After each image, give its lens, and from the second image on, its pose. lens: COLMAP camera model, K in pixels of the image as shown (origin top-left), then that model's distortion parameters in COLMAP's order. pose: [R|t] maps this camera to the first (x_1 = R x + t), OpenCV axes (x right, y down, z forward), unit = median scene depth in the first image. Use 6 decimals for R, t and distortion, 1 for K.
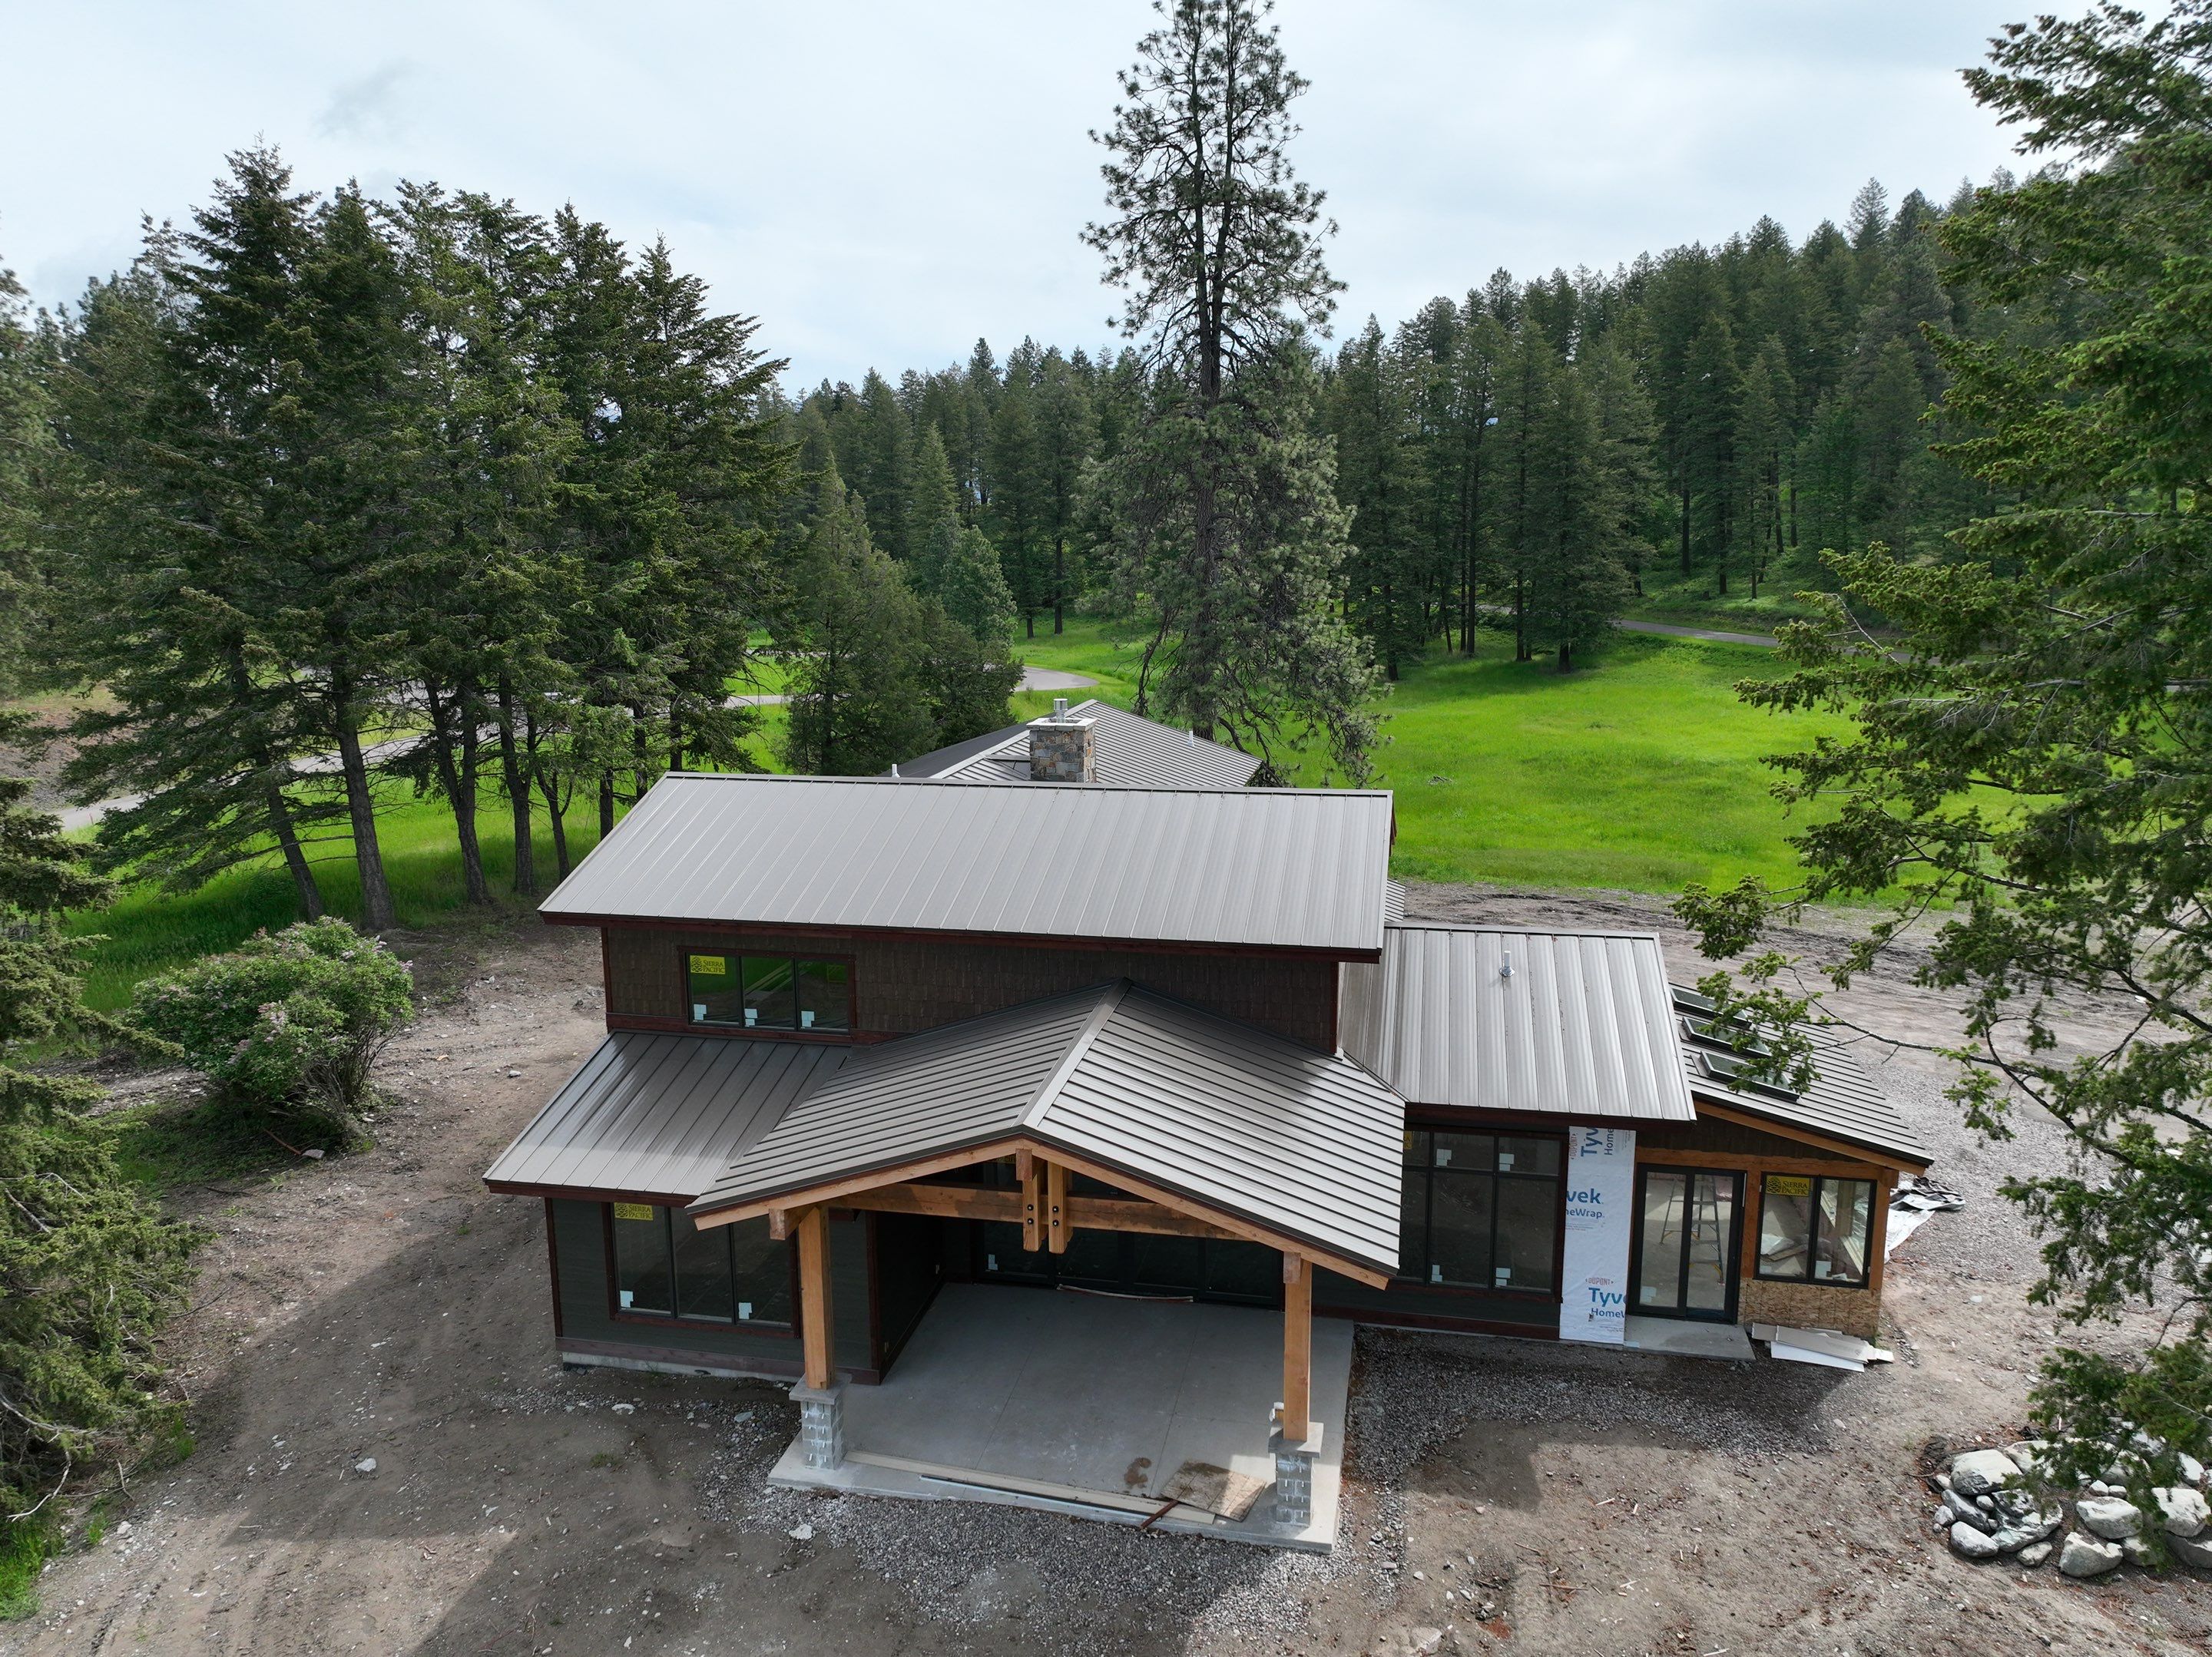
lens RADIAL K [[1551.9, 0, 1109.8], [0, 1551.9, 830.8], [0, 0, 1]] dist [0.003324, 0.012274]
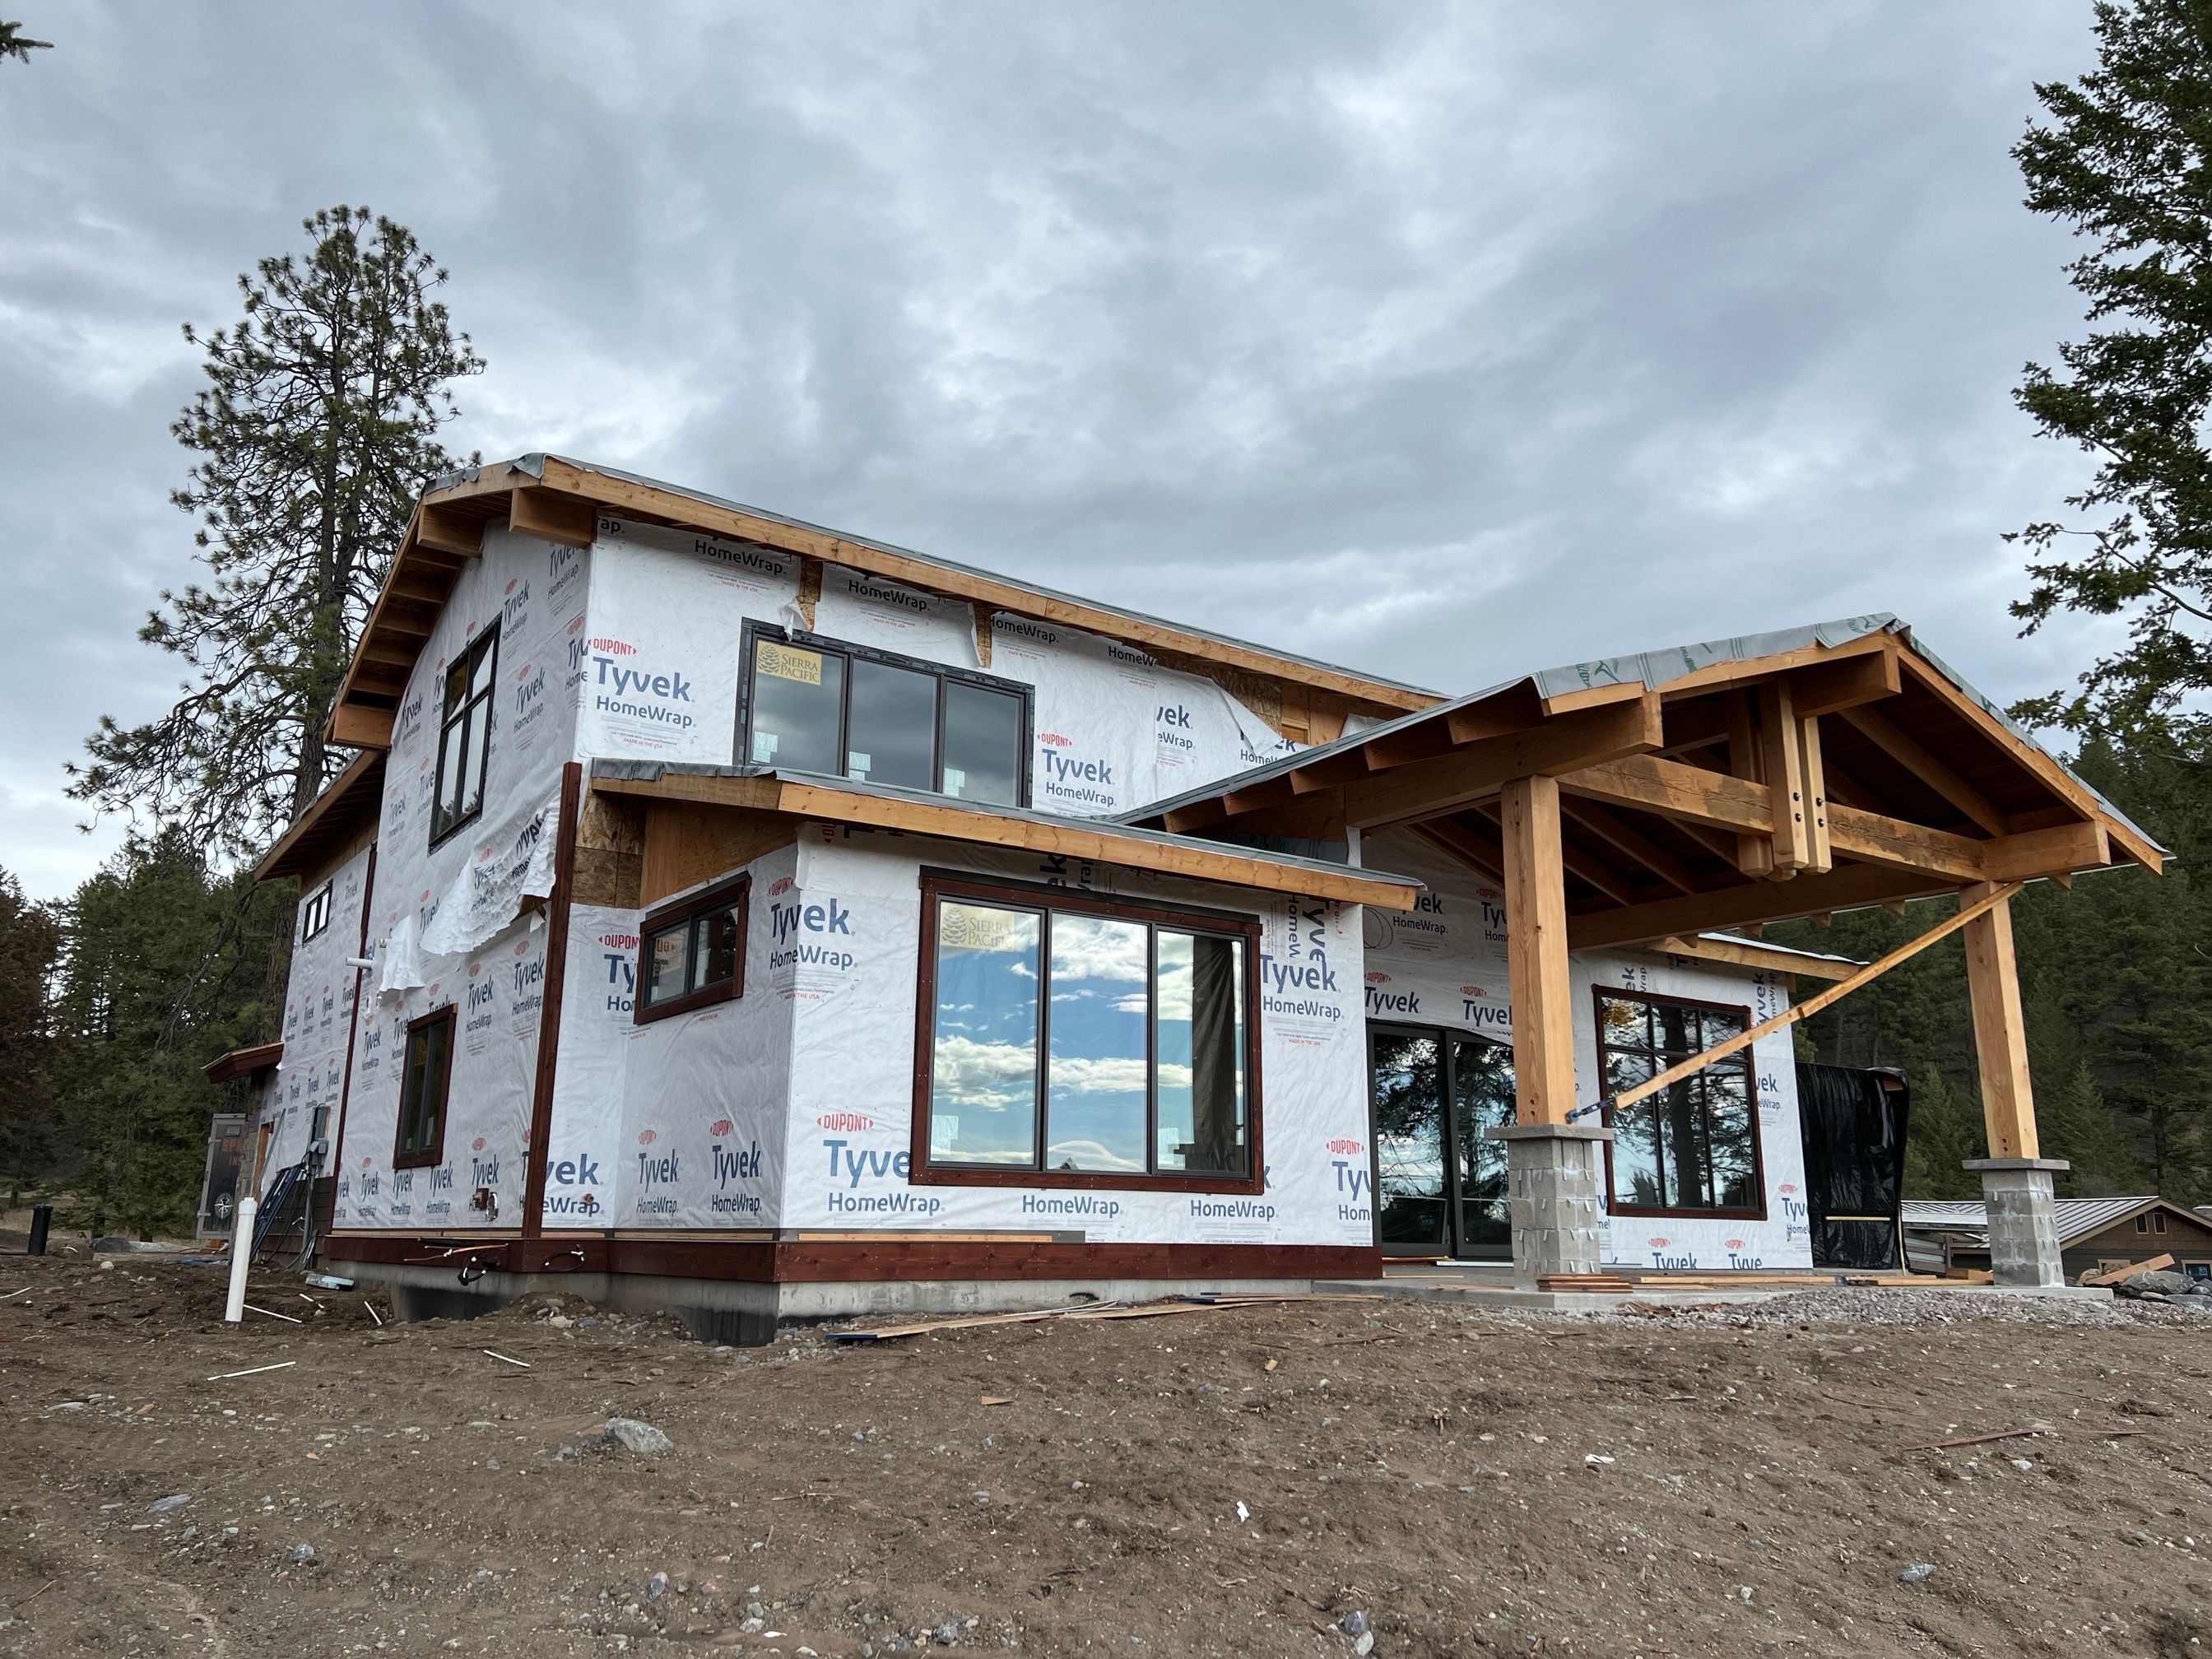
lens RADIAL K [[1648.2, 0, 1106.0], [0, 1648.2, 829.5], [0, 0, 1]] dist [0.042026, 0.002410]
pose [[0.689283, 0.188048, 0.699662, -0.619089], [0.122951, 0.921357, -0.368761, 0.395028], [-0.713983, 0.340205, 0.611955, 0.632191]]
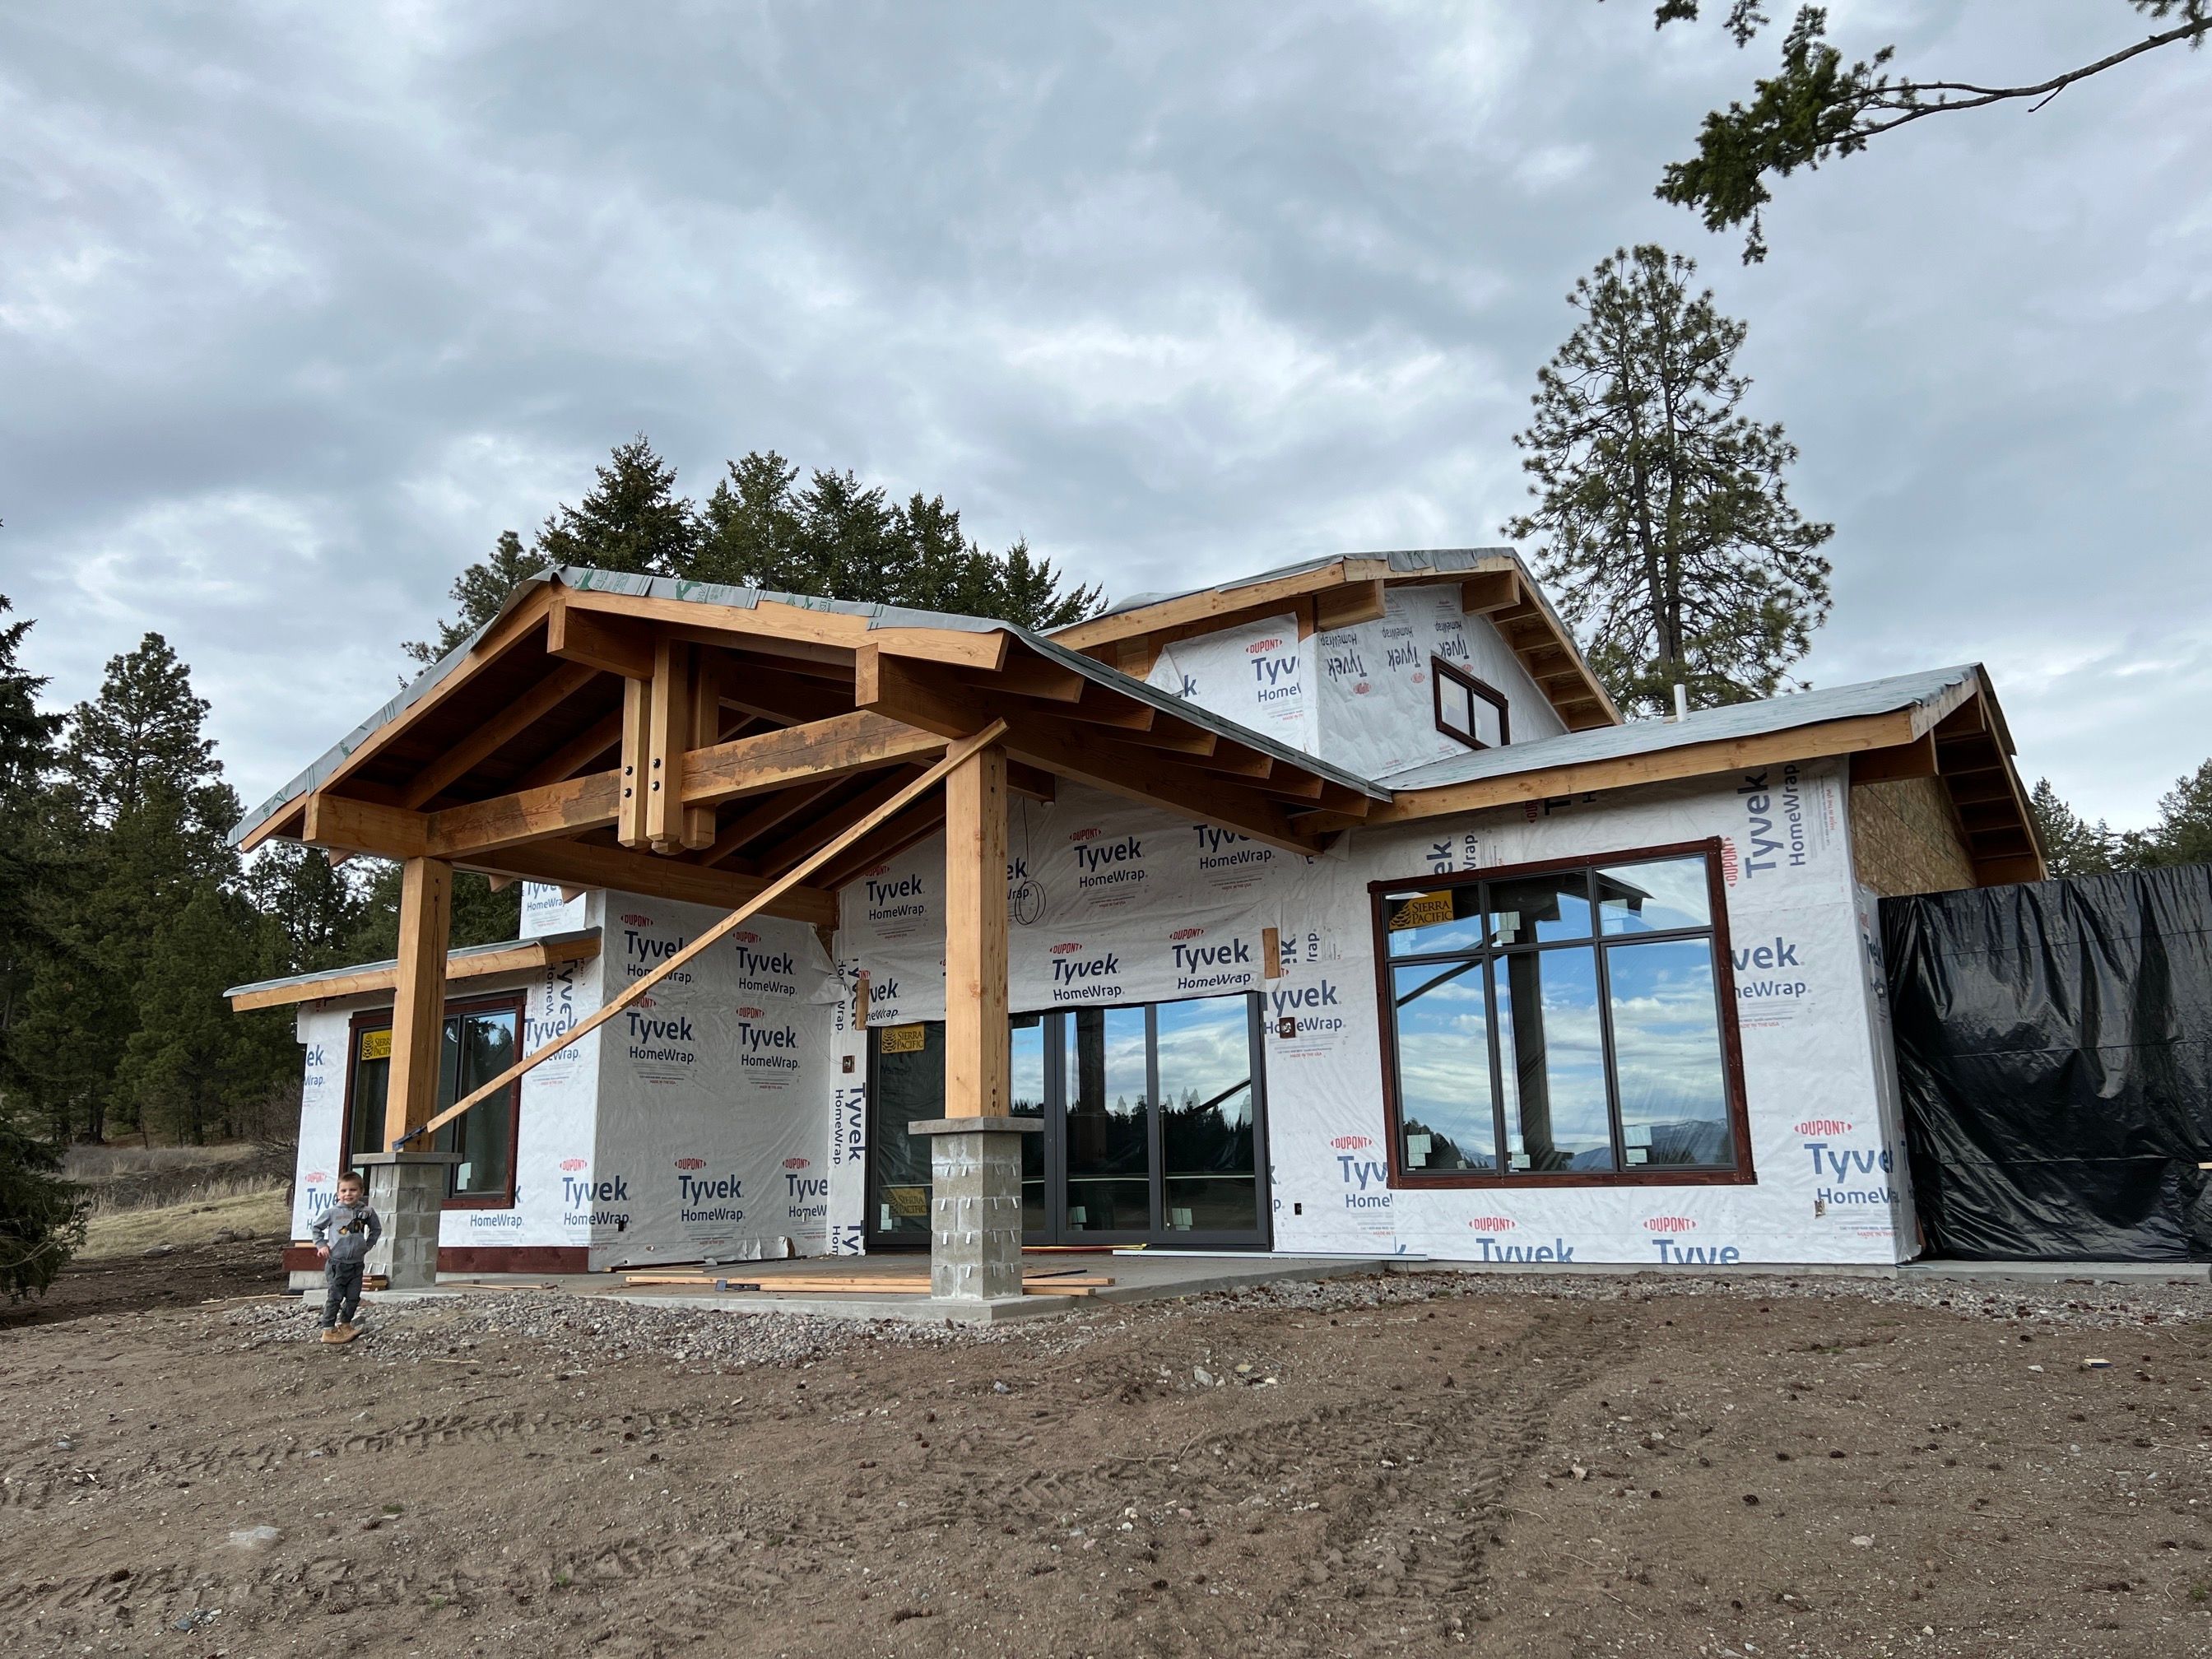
lens RADIAL K [[1648.2, 0, 1106.0], [0, 1648.2, 829.5], [0, 0, 1]] dist [0.042026, 0.002410]
pose [[0.919319, -0.094333, -0.382039, 0.312775], [-0.063425, 0.922629, -0.380439, 0.414927], [0.388369, 0.373975, 0.842207, 0.418756]]
